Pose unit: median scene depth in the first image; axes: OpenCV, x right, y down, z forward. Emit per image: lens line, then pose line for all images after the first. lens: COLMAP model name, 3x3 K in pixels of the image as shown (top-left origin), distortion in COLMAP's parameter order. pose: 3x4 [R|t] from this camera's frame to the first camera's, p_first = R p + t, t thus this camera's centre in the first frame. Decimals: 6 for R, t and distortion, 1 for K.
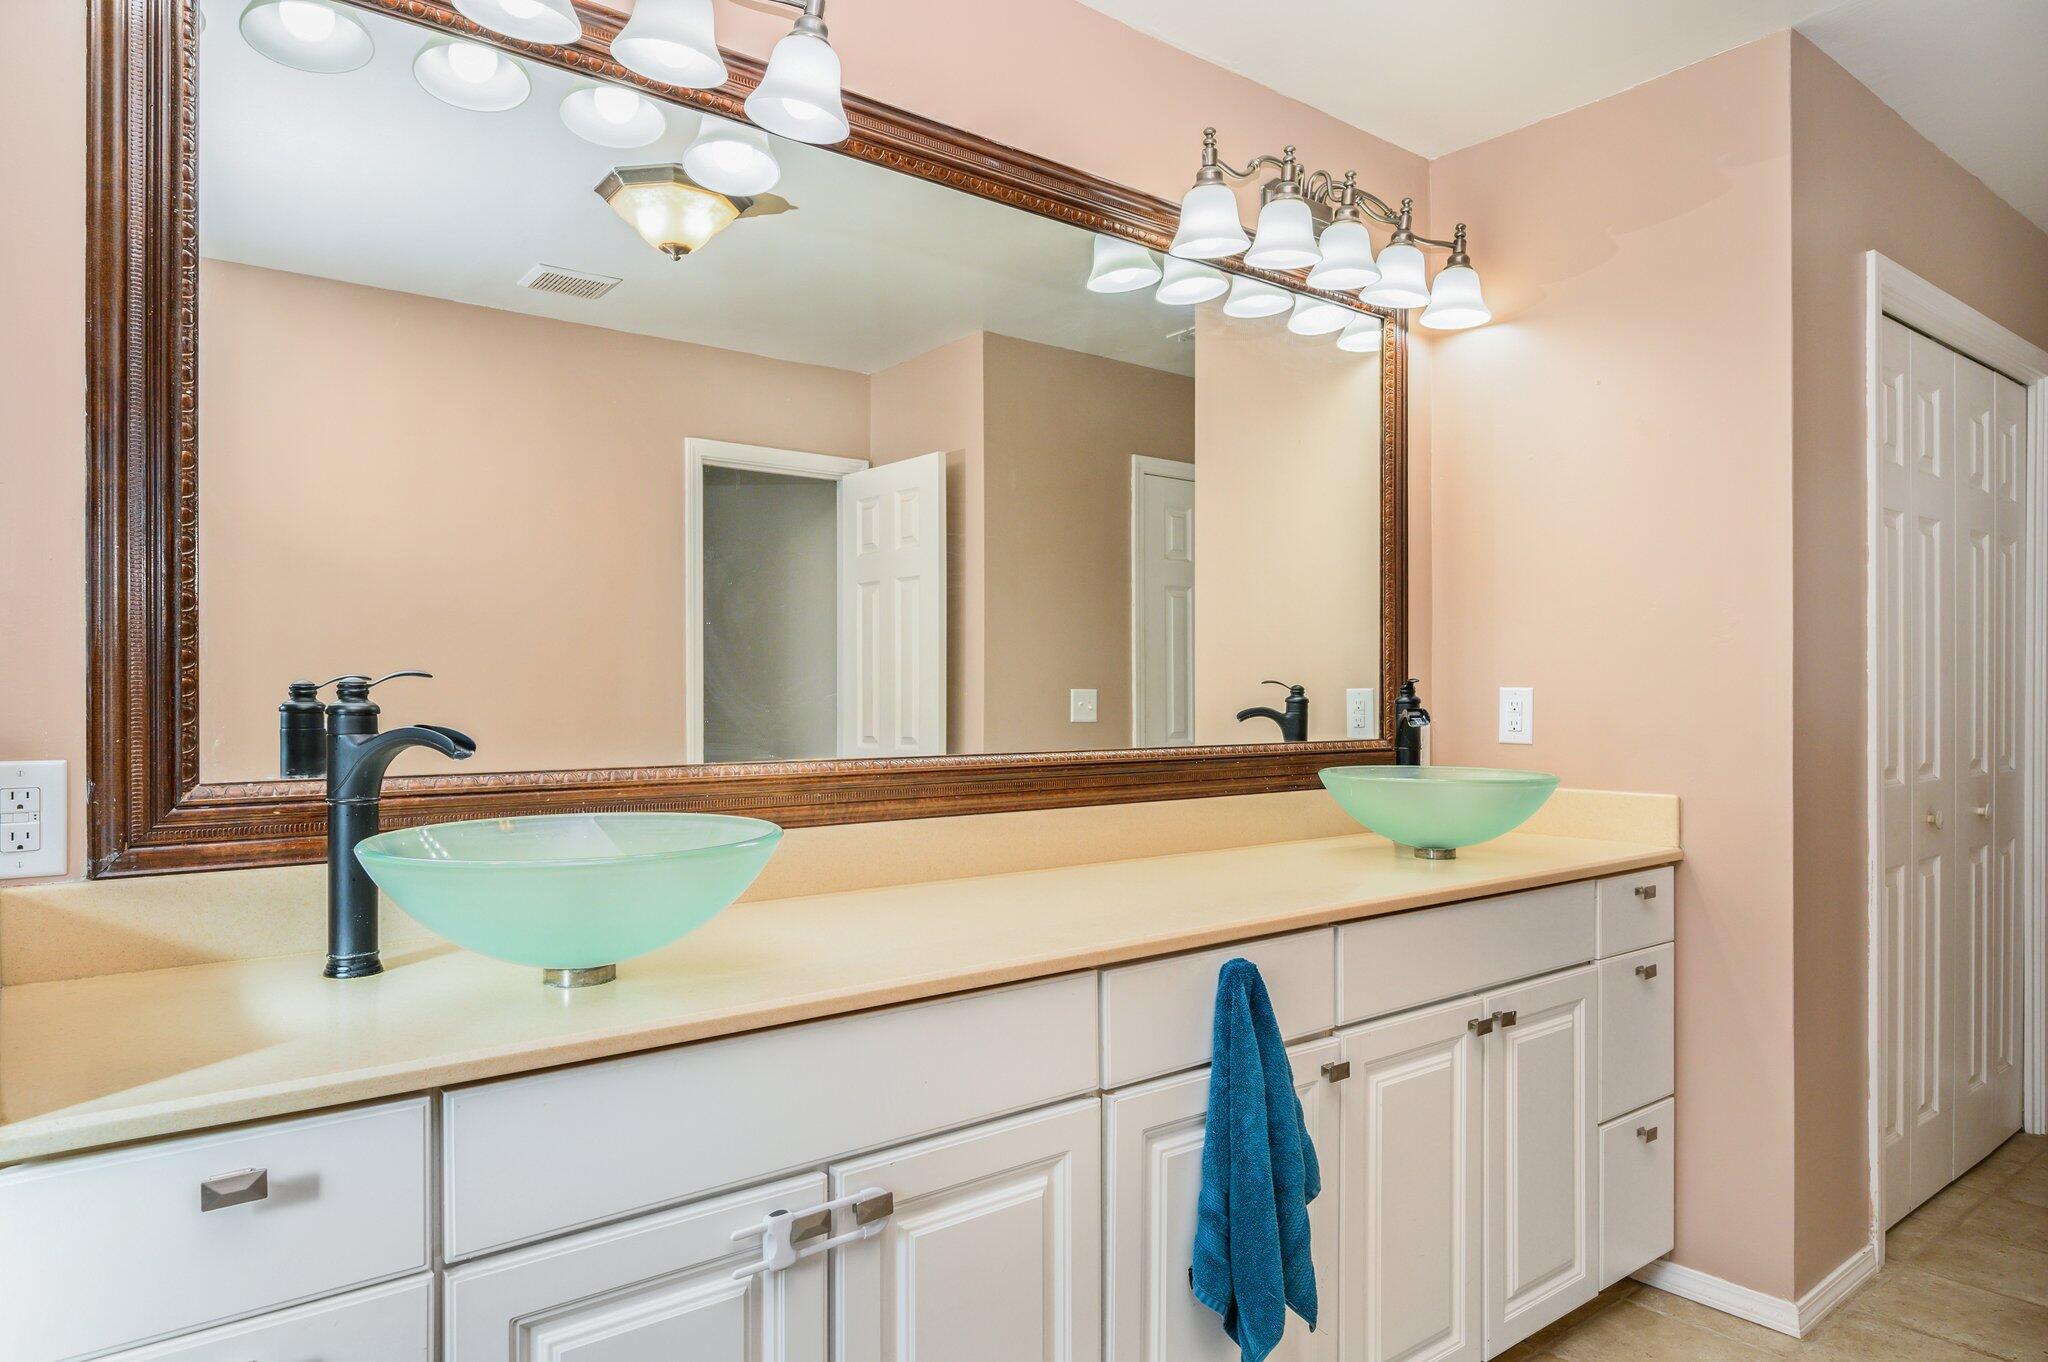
lens RADIAL K [[1246.6, 0, 1033.5], [0, 1246.6, 682.4], [0, 0, 1]] dist [0.000109, -0.004148]
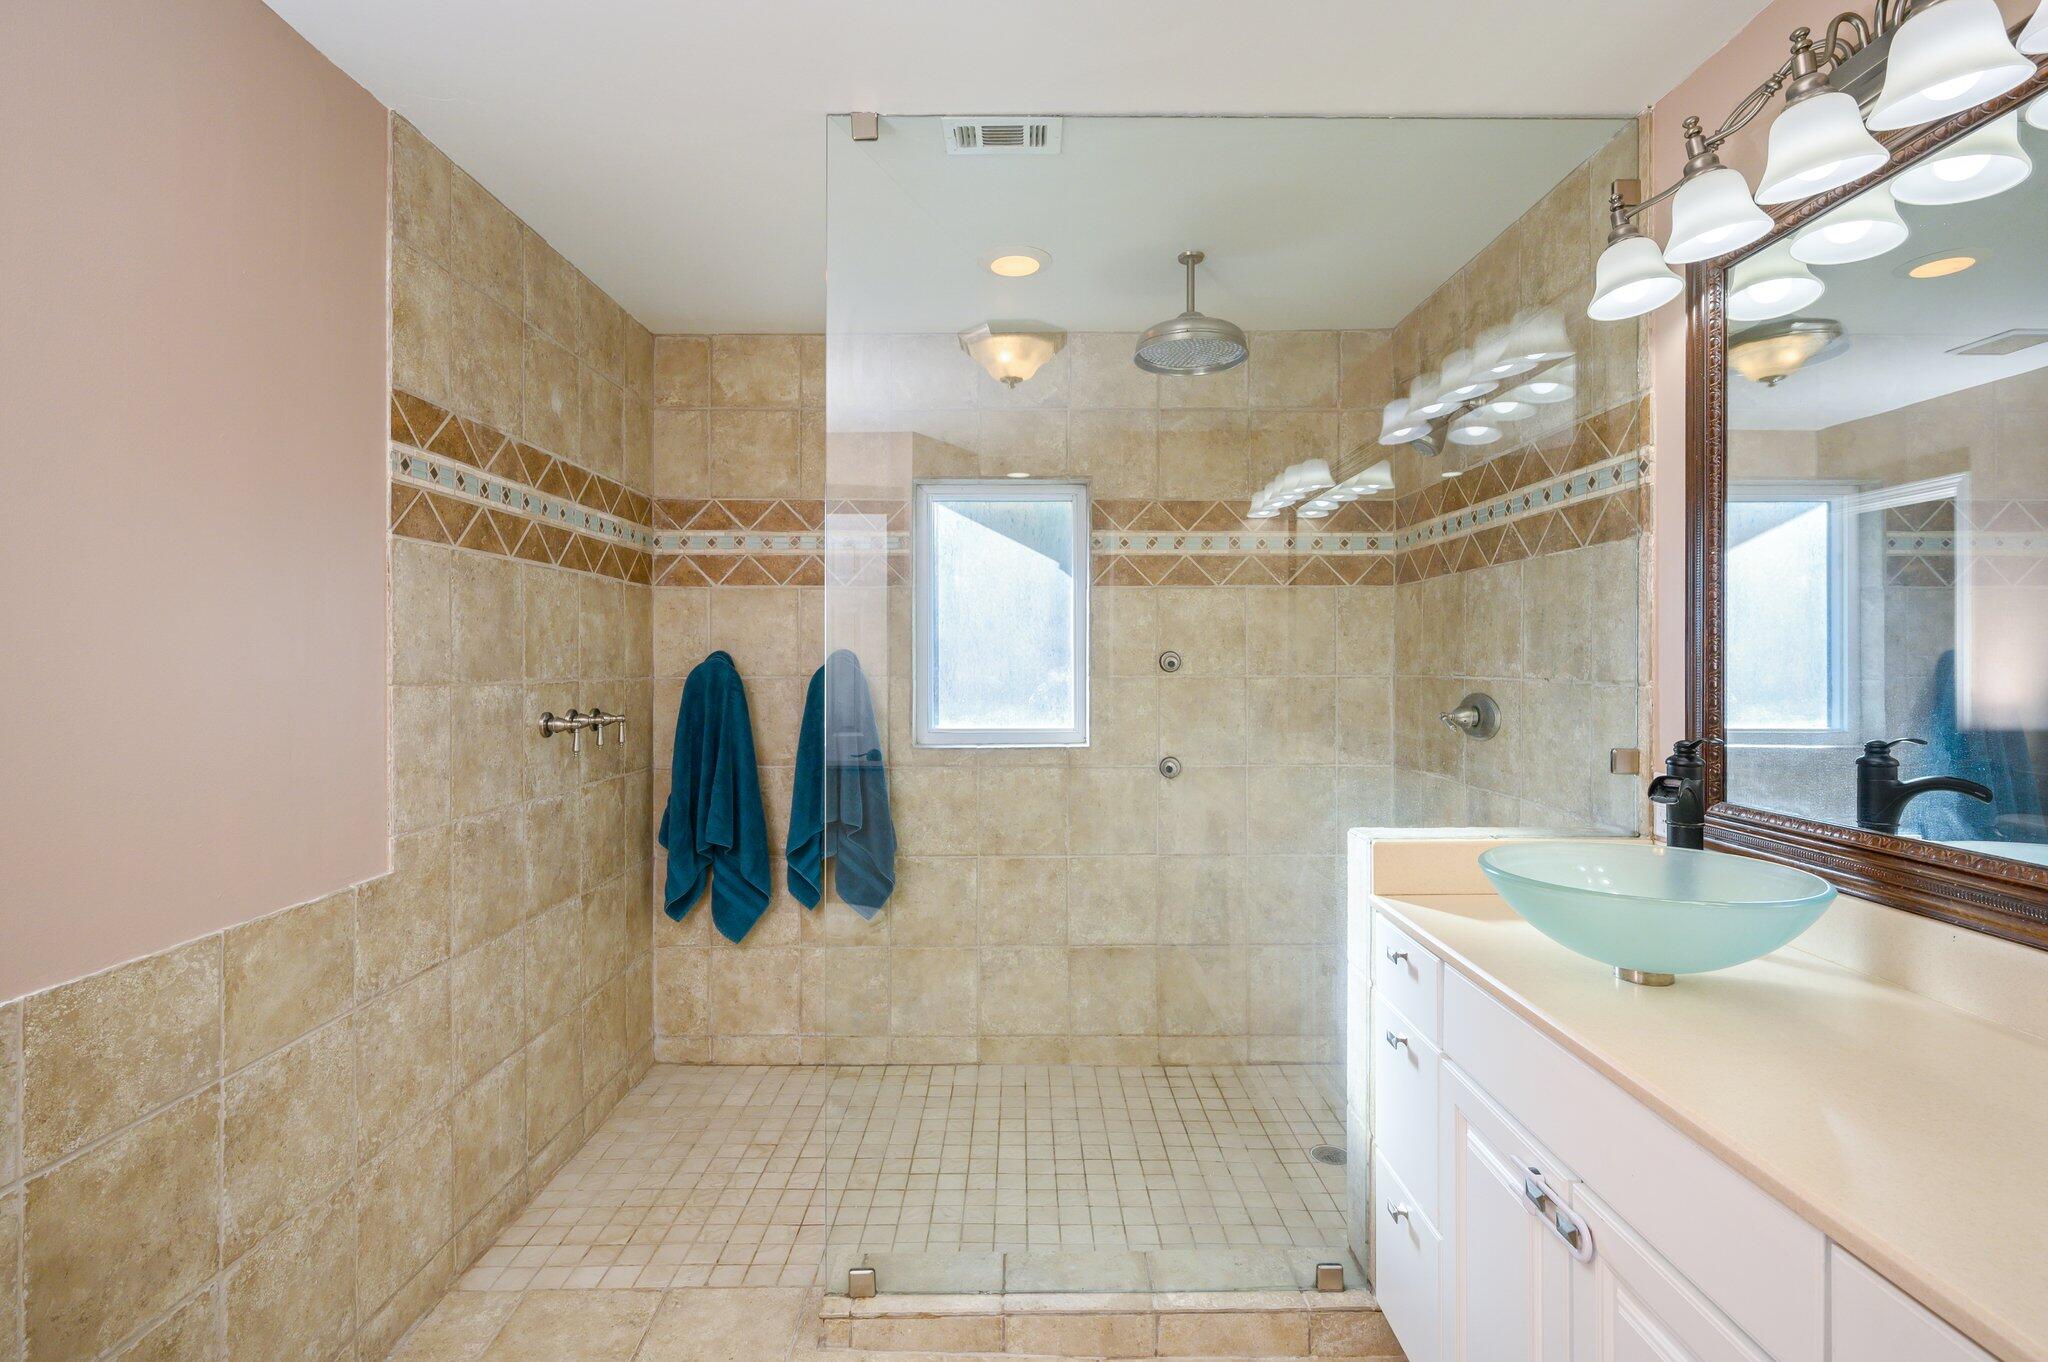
lens RADIAL K [[966.4, 0, 1022.6], [0, 966.4, 658.5], [0, 0, 1]] dist [-0.002727, 0.001285]
pose [[-0.618926, -0.002154, -0.785446, 0.618052], [0.003836, 0.999976, -0.005764, -0.071482], [0.785440, -0.006580, -0.618903, 0.813466]]
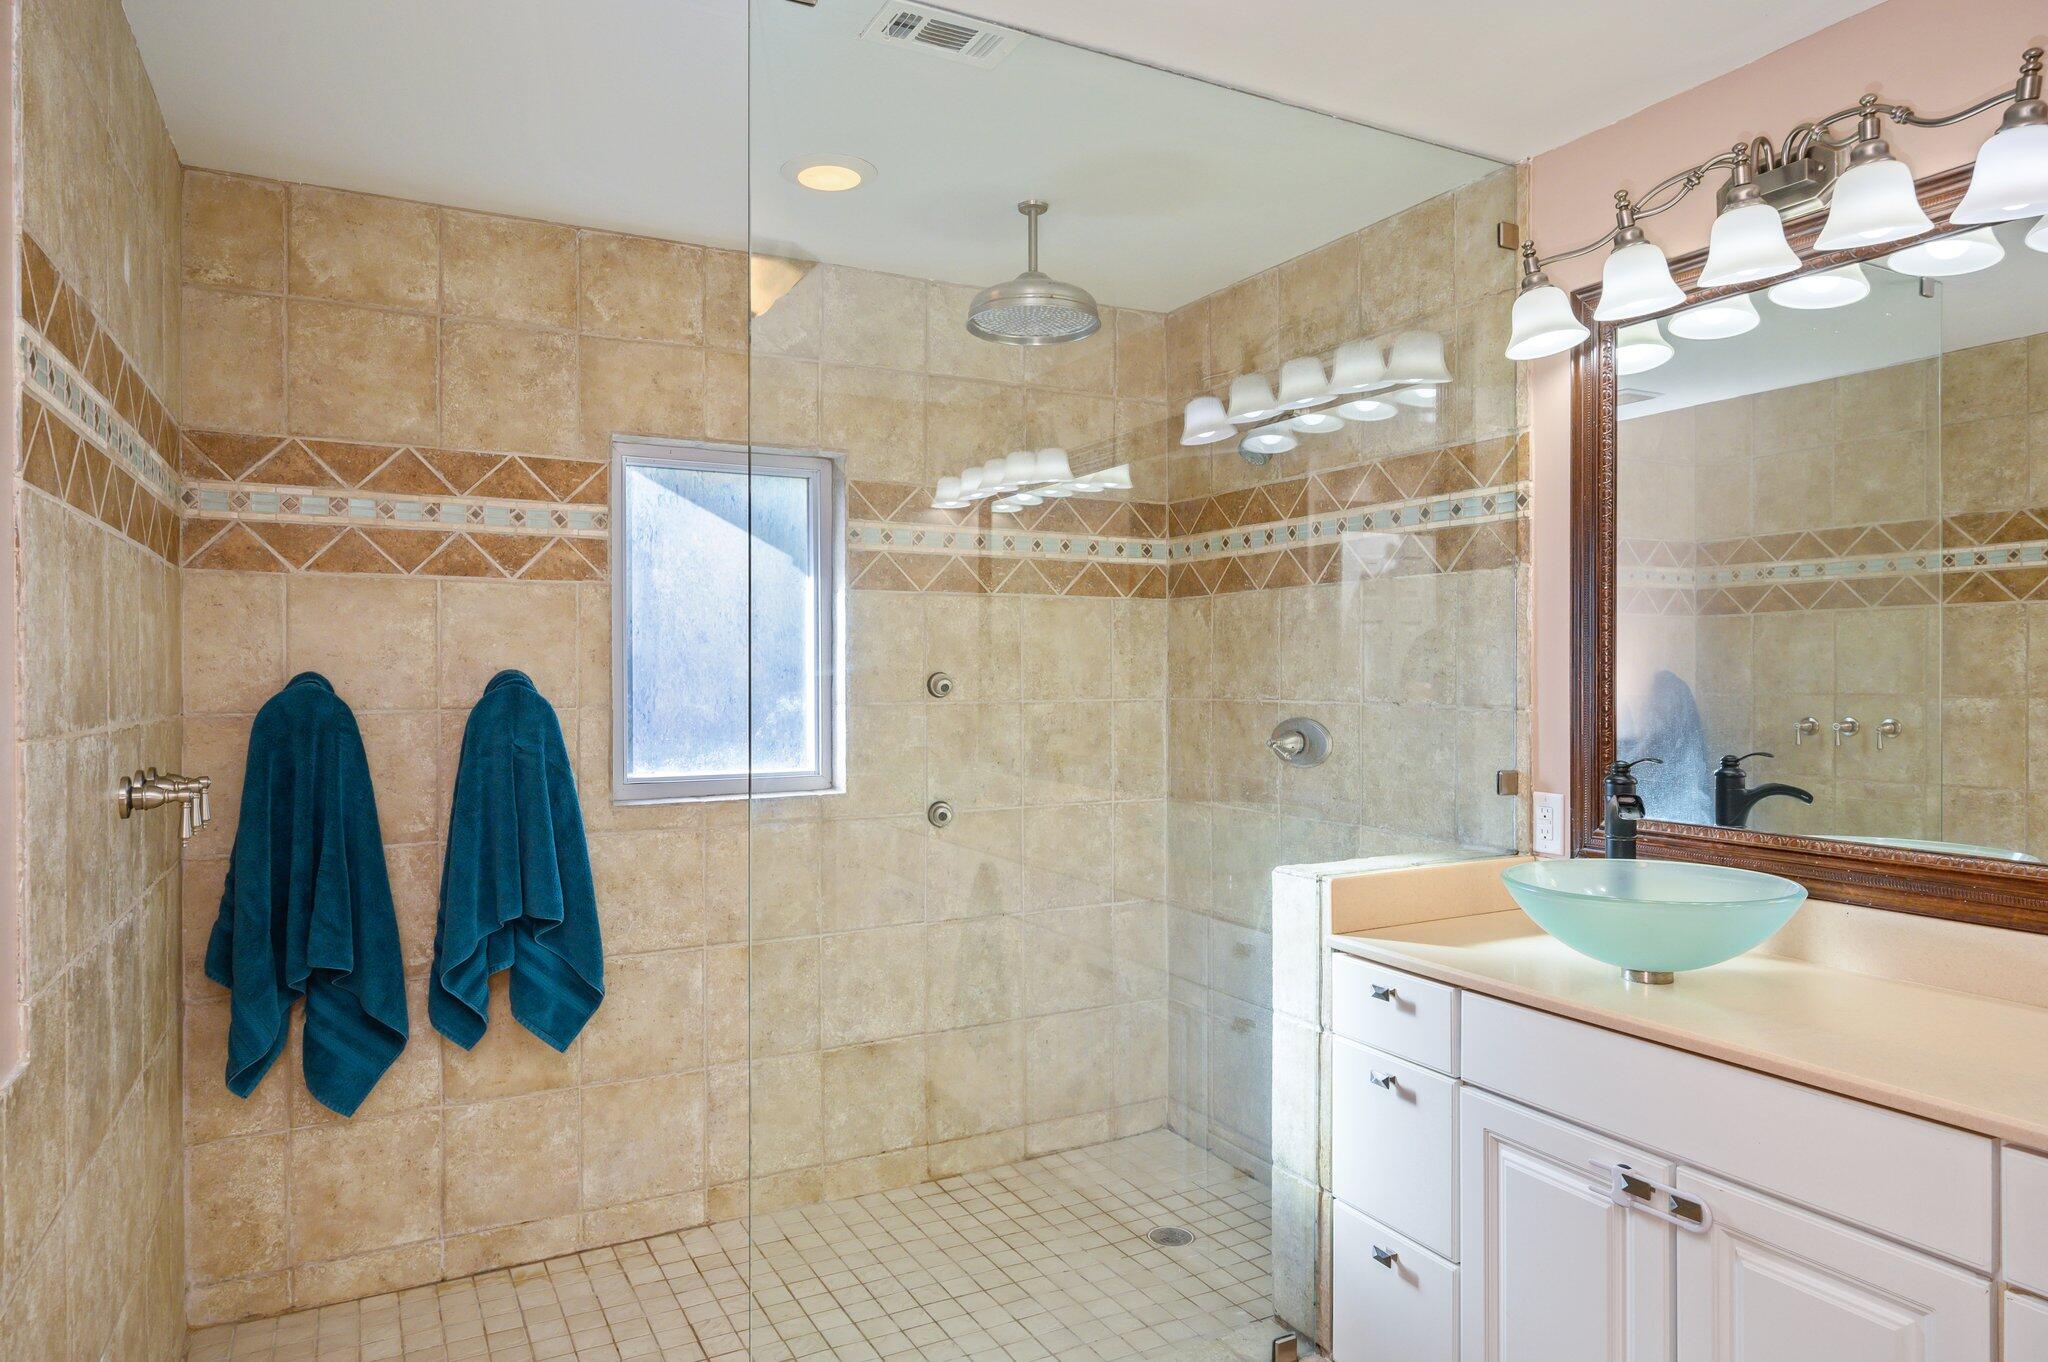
lens RADIAL K [[1246.6, 0, 1027.8], [0, 1246.6, 672.4], [0, 0, 1]] dist [0.000109, -0.004148]
pose [[-0.180263, -0.001465, -0.983617, 0.871124], [0.006514, 0.999975, -0.002683, -0.087461], [0.983597, -0.006891, -0.180249, 0.400681]]
